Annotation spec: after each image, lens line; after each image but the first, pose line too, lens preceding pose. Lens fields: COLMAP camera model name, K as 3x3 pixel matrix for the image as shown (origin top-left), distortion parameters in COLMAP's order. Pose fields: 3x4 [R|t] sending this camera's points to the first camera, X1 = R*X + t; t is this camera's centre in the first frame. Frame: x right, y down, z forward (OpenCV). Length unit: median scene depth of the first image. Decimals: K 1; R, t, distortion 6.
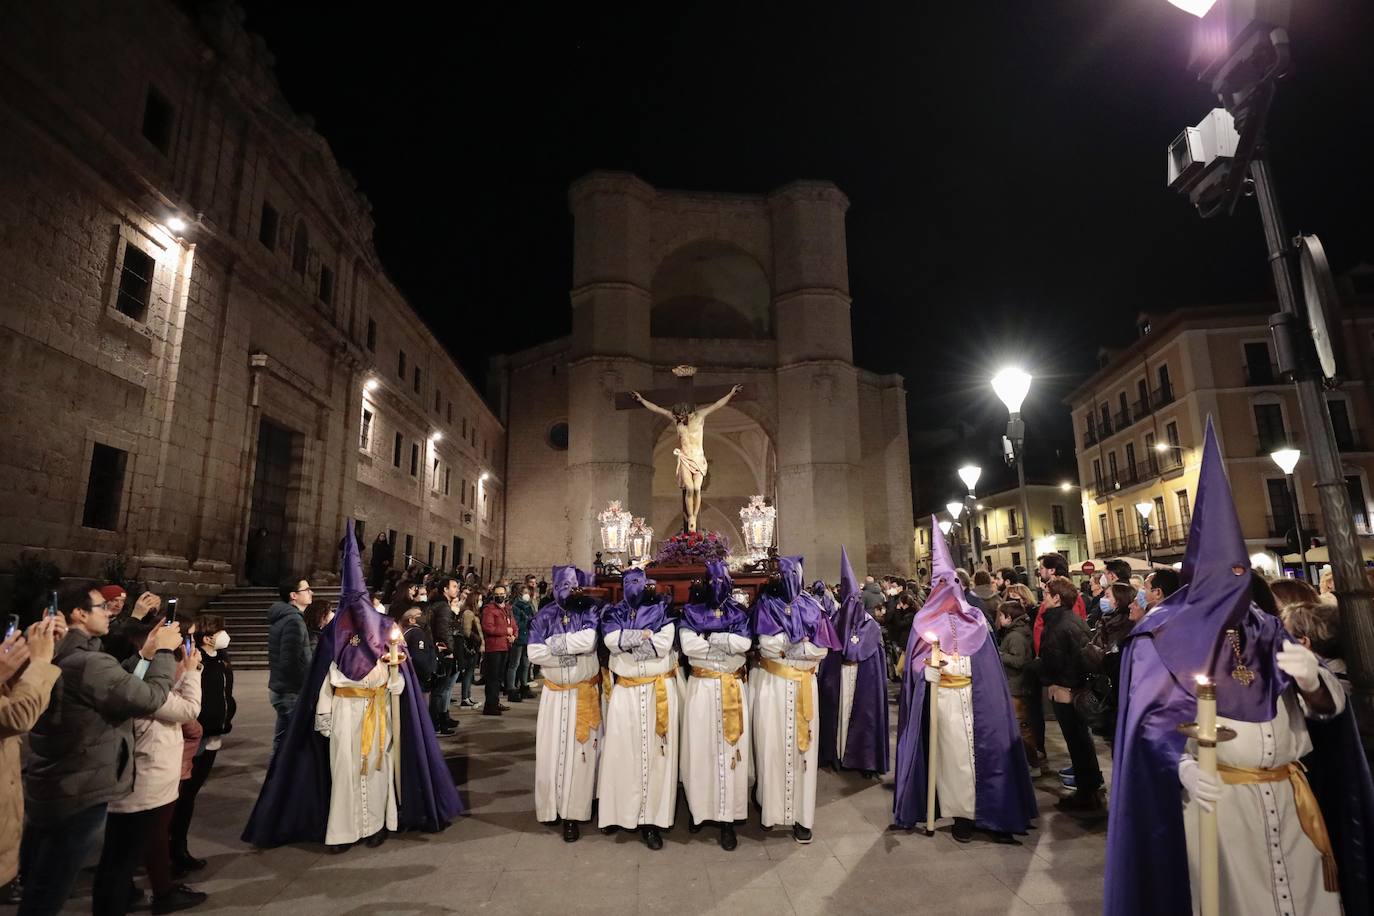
lens RADIAL K [[769.0, 0, 687.0], [0, 769.0, 458.0], [0, 0, 1]] dist [0.001525, 0.000480]
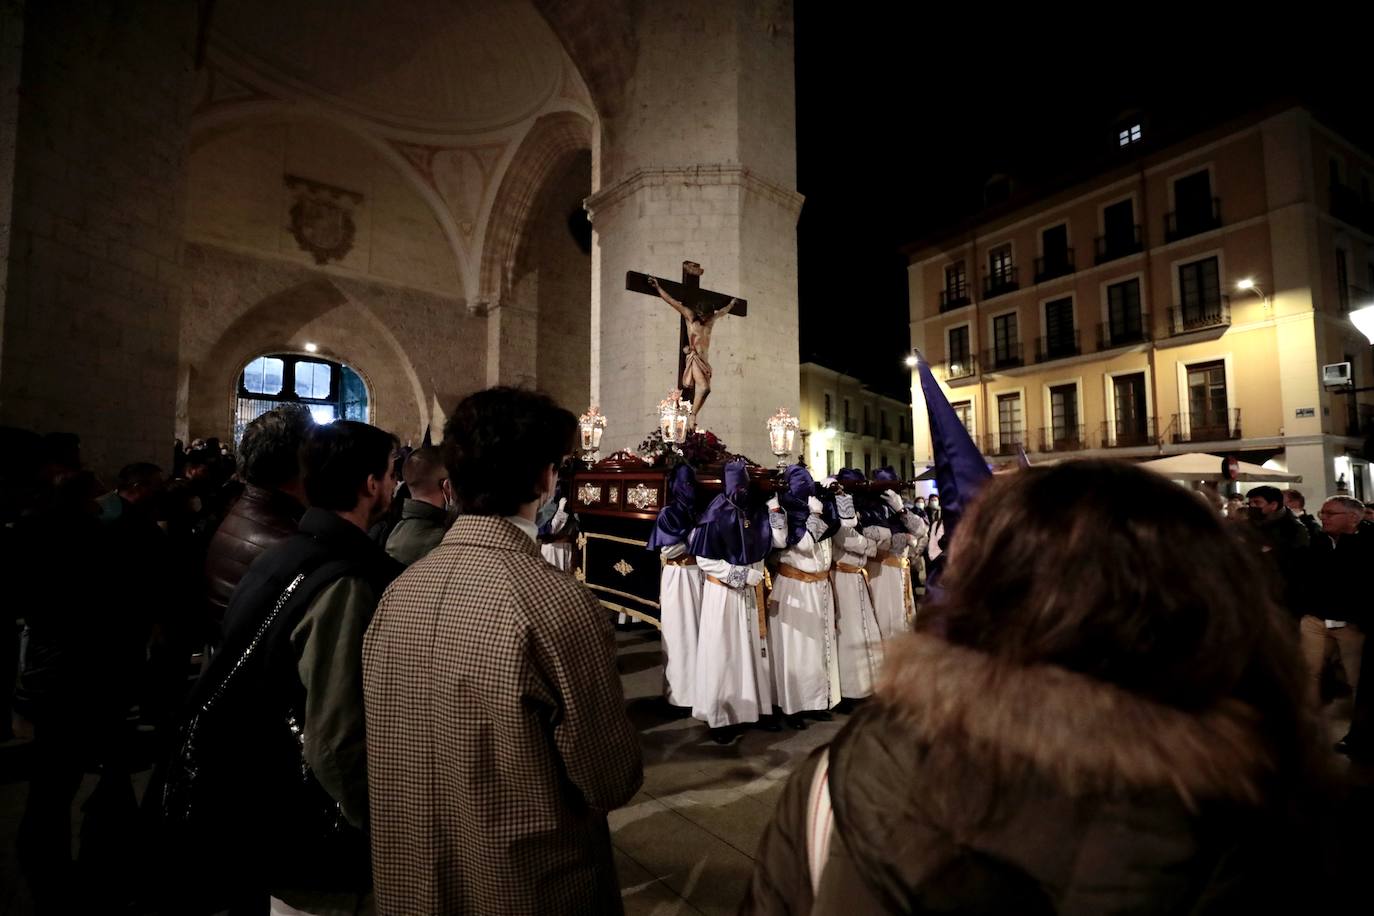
lens RADIAL K [[623.4, 0, 687.0], [0, 623.4, 458.0], [0, 0, 1]] dist [-0.000436, -0.000053]
pose [[0.793718, 0.053333, 0.605944, -0.028550], [-0.128682, 0.988326, 0.081570, 0.106626], [-0.594519, -0.142717, 0.791315, 0.640102]]
